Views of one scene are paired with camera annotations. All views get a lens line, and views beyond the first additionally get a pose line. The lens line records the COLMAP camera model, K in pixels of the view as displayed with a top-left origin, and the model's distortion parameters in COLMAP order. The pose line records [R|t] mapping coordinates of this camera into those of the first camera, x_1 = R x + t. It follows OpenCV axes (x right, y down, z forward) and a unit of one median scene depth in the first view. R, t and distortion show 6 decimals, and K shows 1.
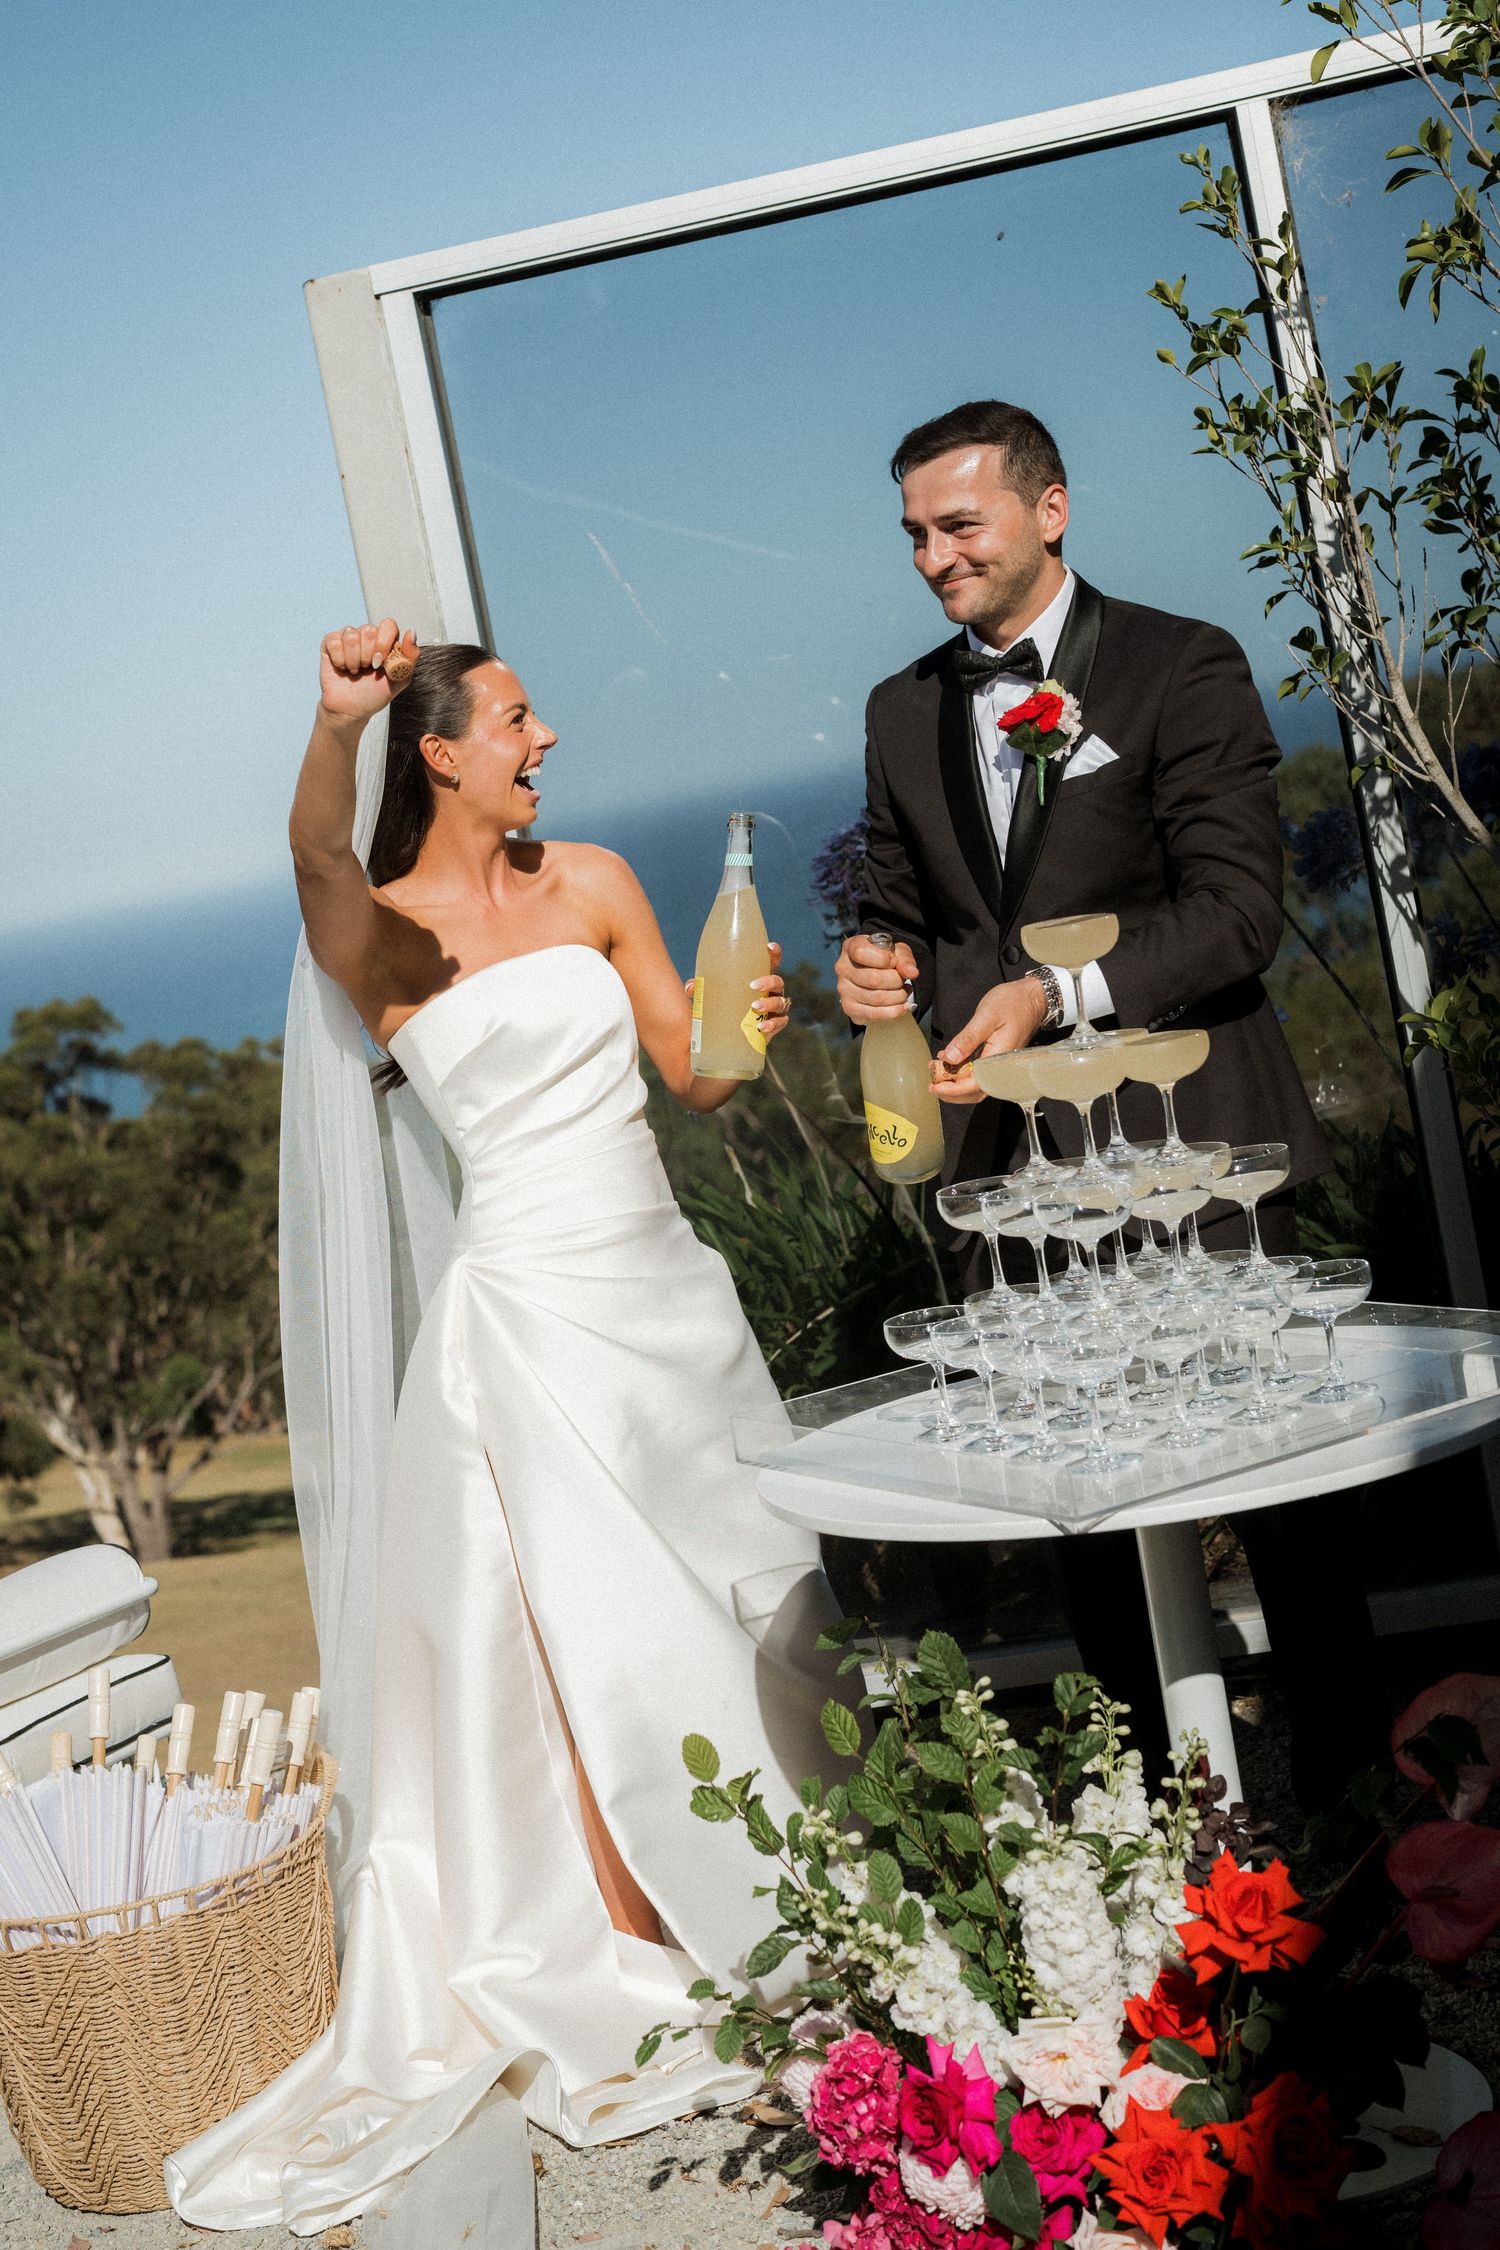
lens RADIAL K [[3301.3, 0, 751.1], [0, 3301.3, 1049.9], [0, 0, 1]] dist [-0.009229, 0.099521]
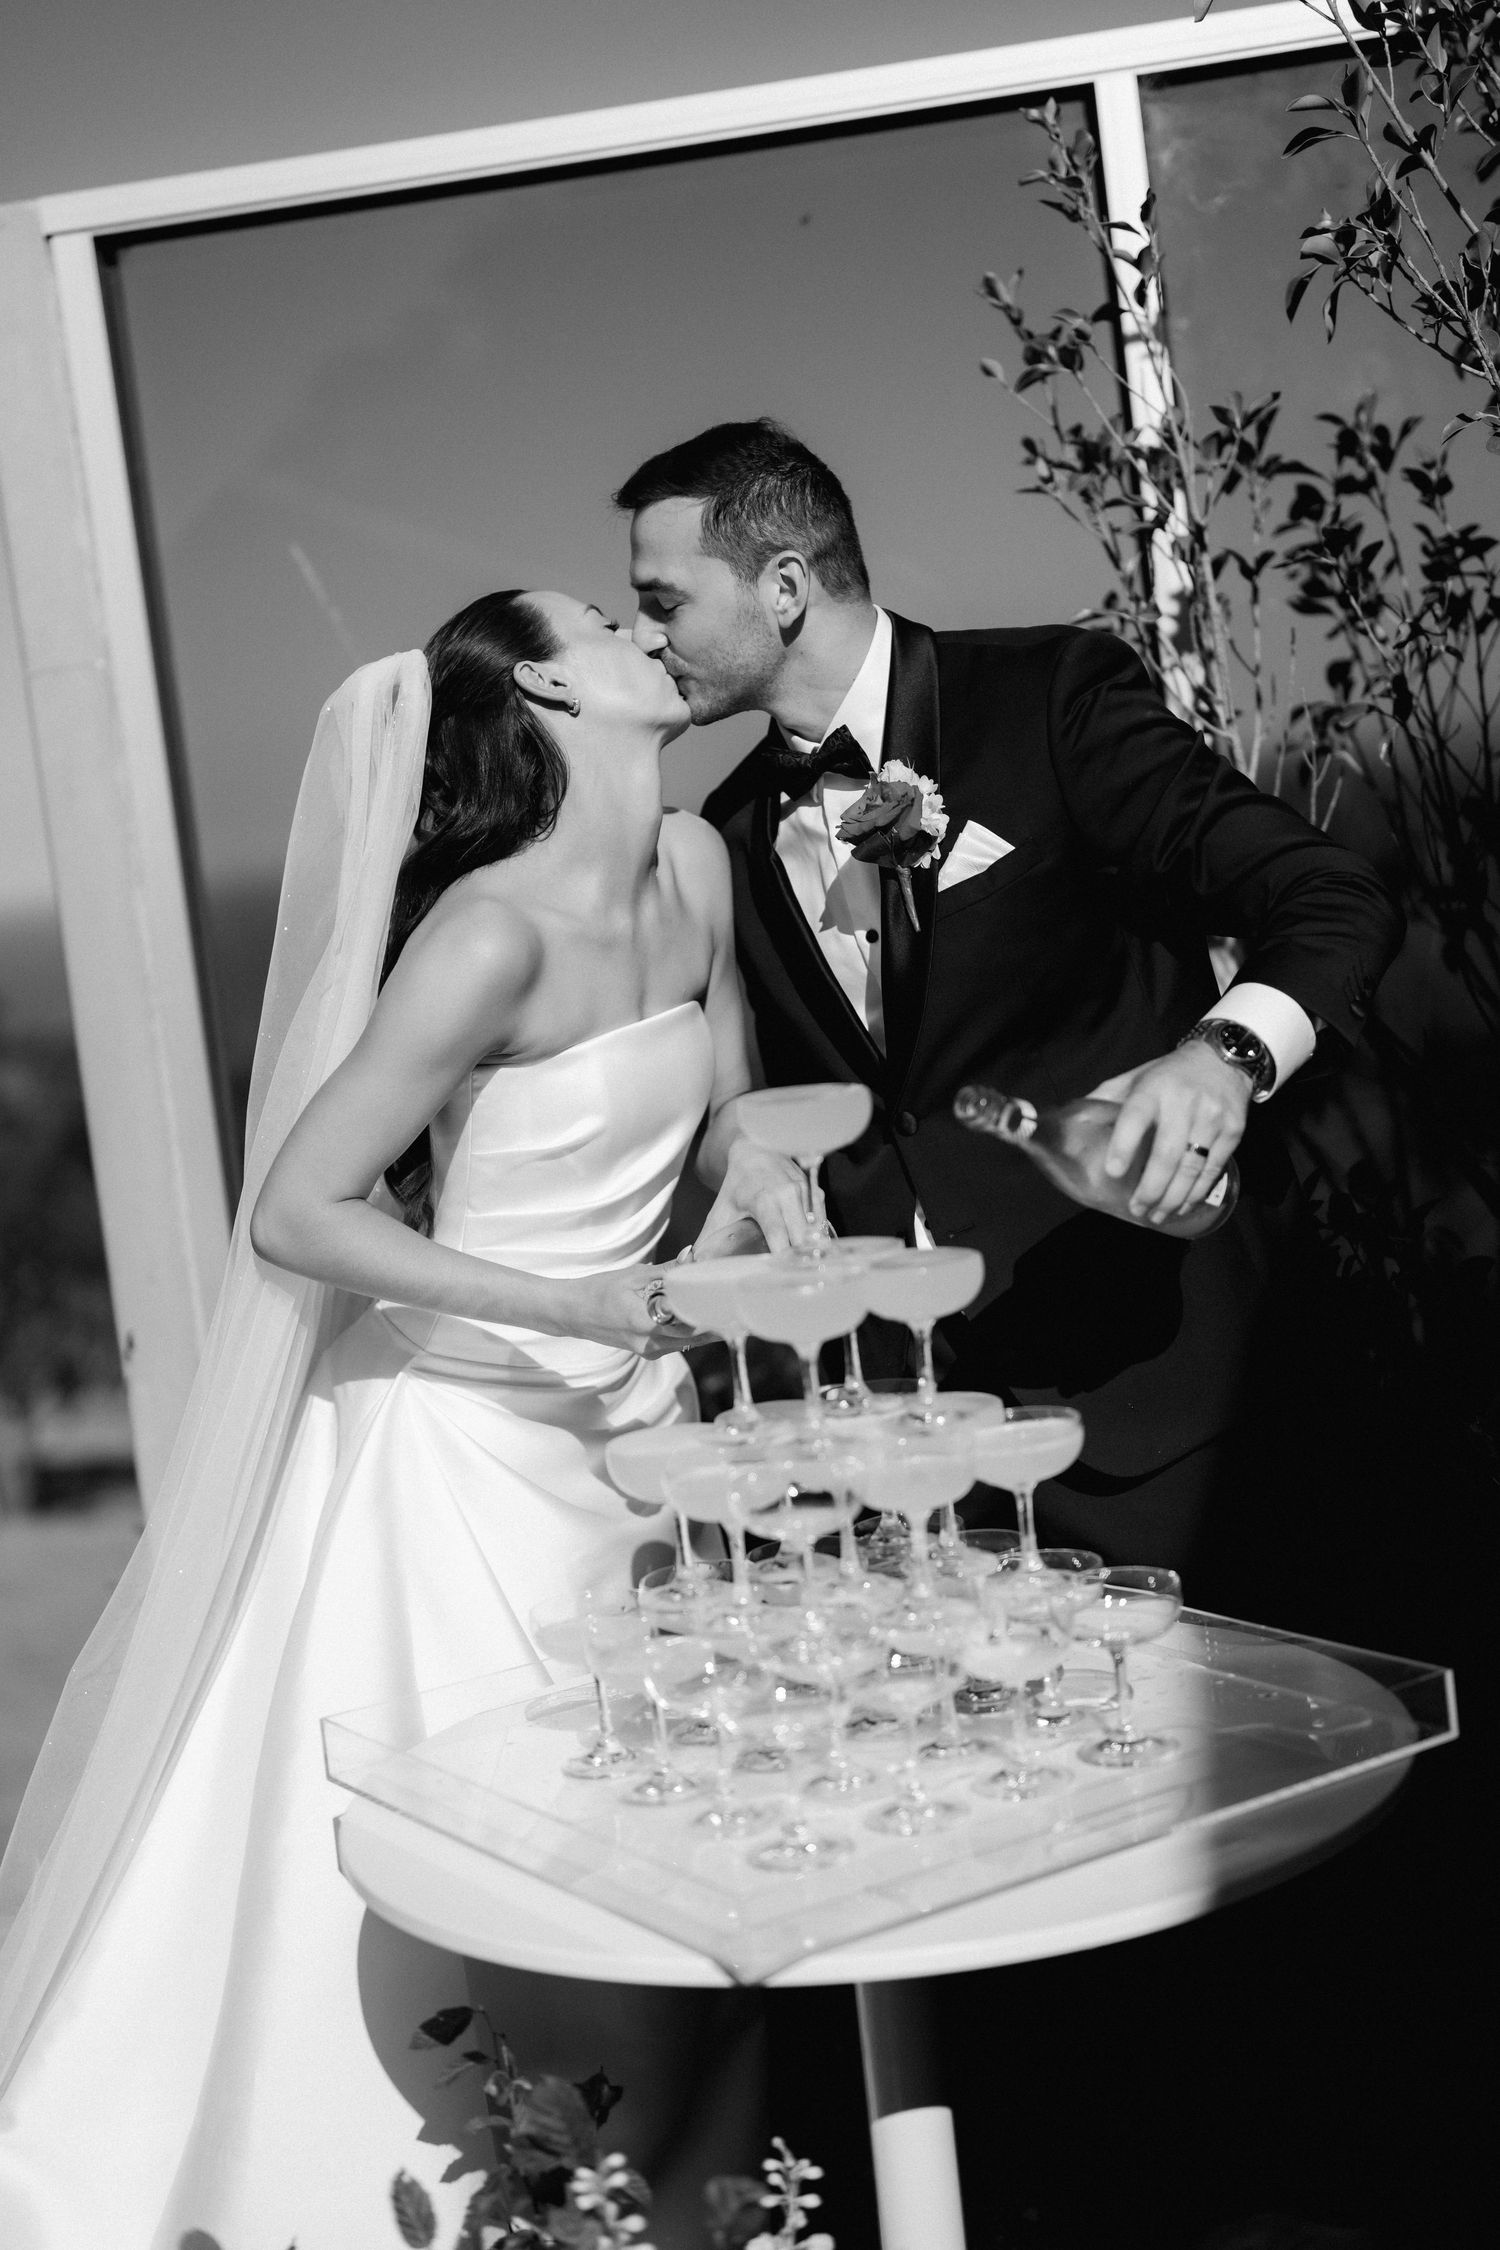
lens RADIAL K [[3169.7, 0, 748.7], [0, 3169.7, 1169.0], [0, 0, 1]] dist [0.029279, -0.000600]
pose [[0.996652, 0.058392, 0.057225, 0.033490], [-0.059670, 0.998000, 0.020884, -0.027321], [-0.055891, -0.024229, 0.998143, 0.222660]]
